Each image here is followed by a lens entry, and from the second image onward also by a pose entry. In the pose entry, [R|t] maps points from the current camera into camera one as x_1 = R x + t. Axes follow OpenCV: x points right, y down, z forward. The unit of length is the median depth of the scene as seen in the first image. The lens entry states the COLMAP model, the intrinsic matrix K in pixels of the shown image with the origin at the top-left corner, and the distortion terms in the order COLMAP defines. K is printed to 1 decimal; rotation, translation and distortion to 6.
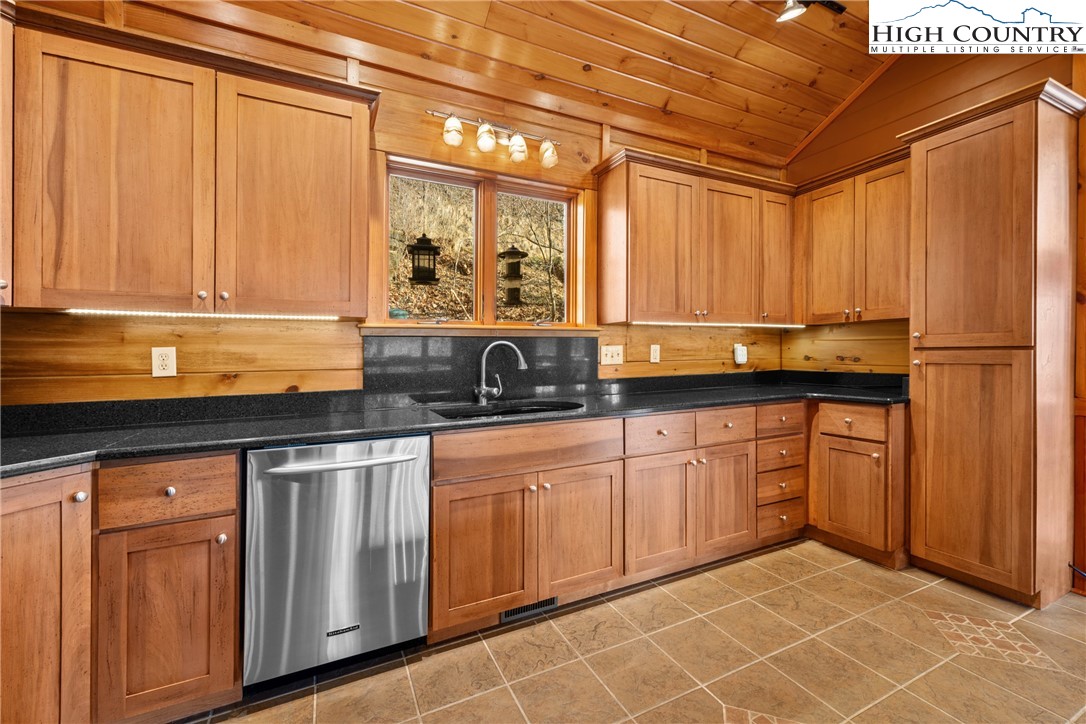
lens RADIAL K [[439.9, 0, 538.2], [0, 439.9, 346.5], [0, 0, 1]] dist [0.002667, 0.000238]
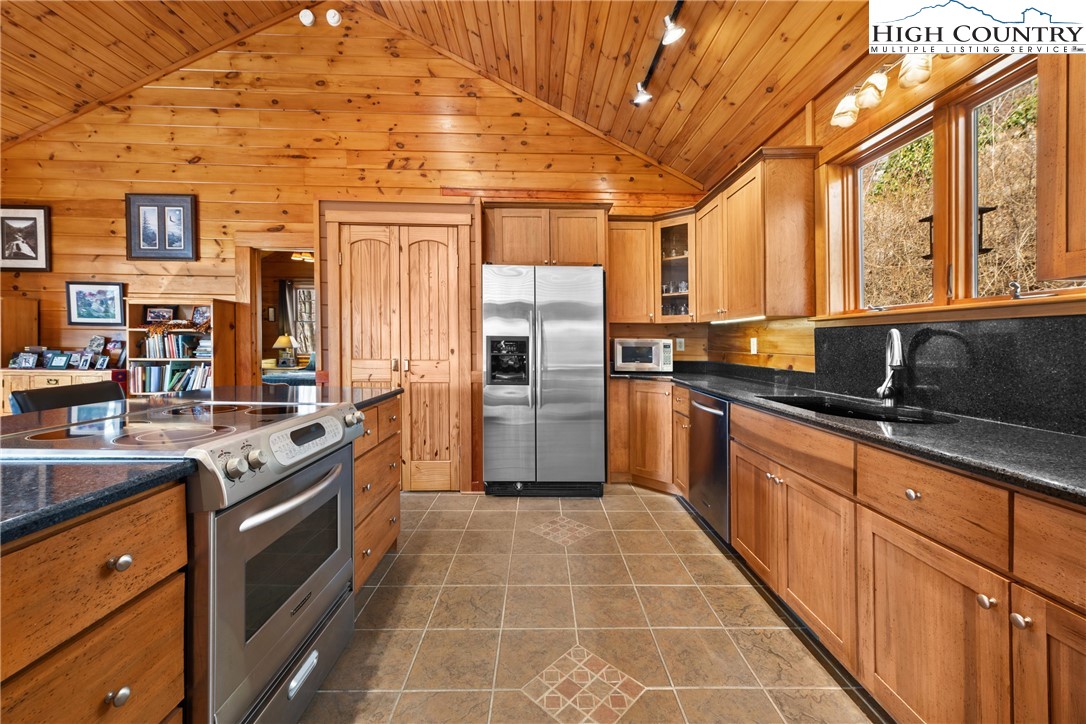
lens RADIAL K [[432.9, 0, 547.6], [0, 432.9, 345.3], [0, 0, 1]] dist [0.013982, -0.000204]
pose [[-0.407561, 0.015167, -0.913052, 0.975547], [0.007498, 0.999884, 0.013263, 0.001565], [0.913147, -0.001440, -0.407628, 0.823359]]
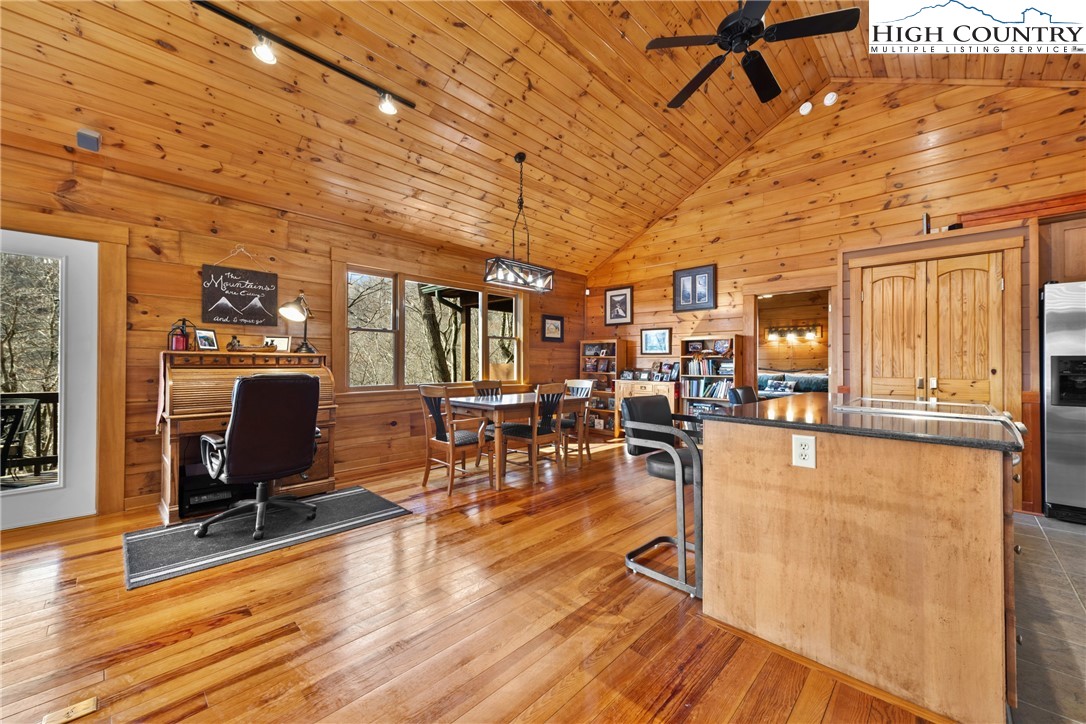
lens RADIAL K [[421.1, 0, 542.9], [0, 421.1, 368.4], [0, 0, 1]] dist [0.009589, -0.000599]
pose [[-0.935214, 0.009903, -0.353943, 1.837241], [0.009875, 0.999949, 0.001886, 0.009884], [0.353944, -0.001731, -0.935265, 0.767166]]
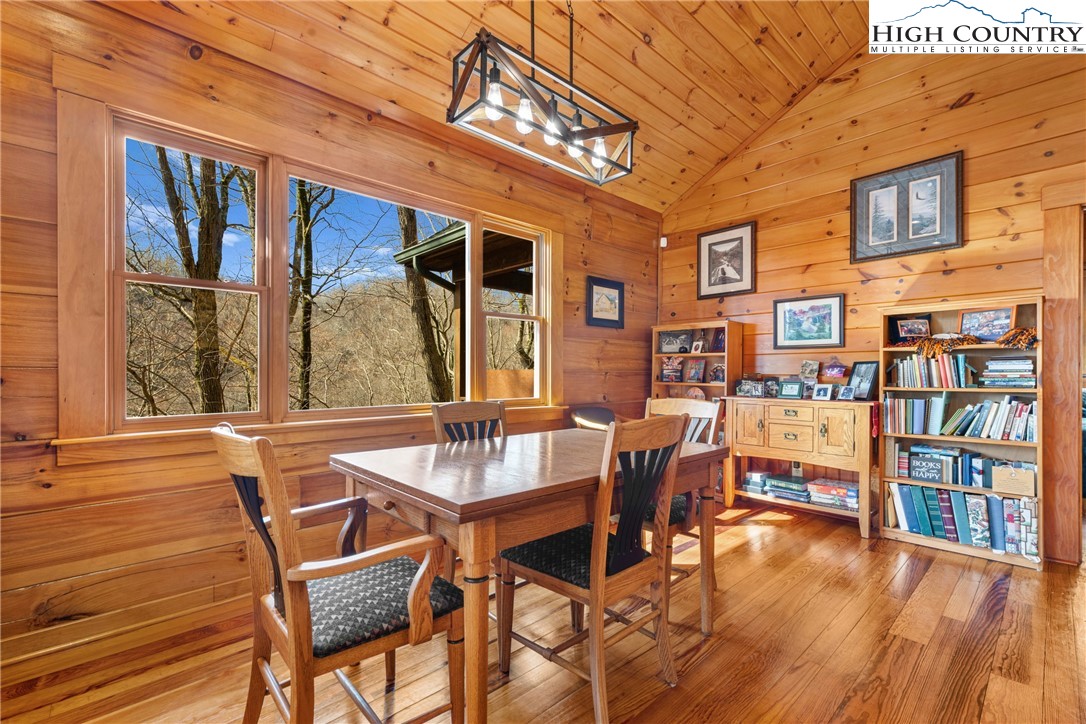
lens RADIAL K [[472.5, 0, 539.5], [0, 472.5, 379.2], [0, 0, 1]] dist [0.002419, 0.000320]
pose [[-0.954575, 0.012423, -0.297710, 1.488683], [0.013018, 0.999915, -0.000017, 0.026683], [0.297685, -0.003892, -0.954656, -0.382148]]
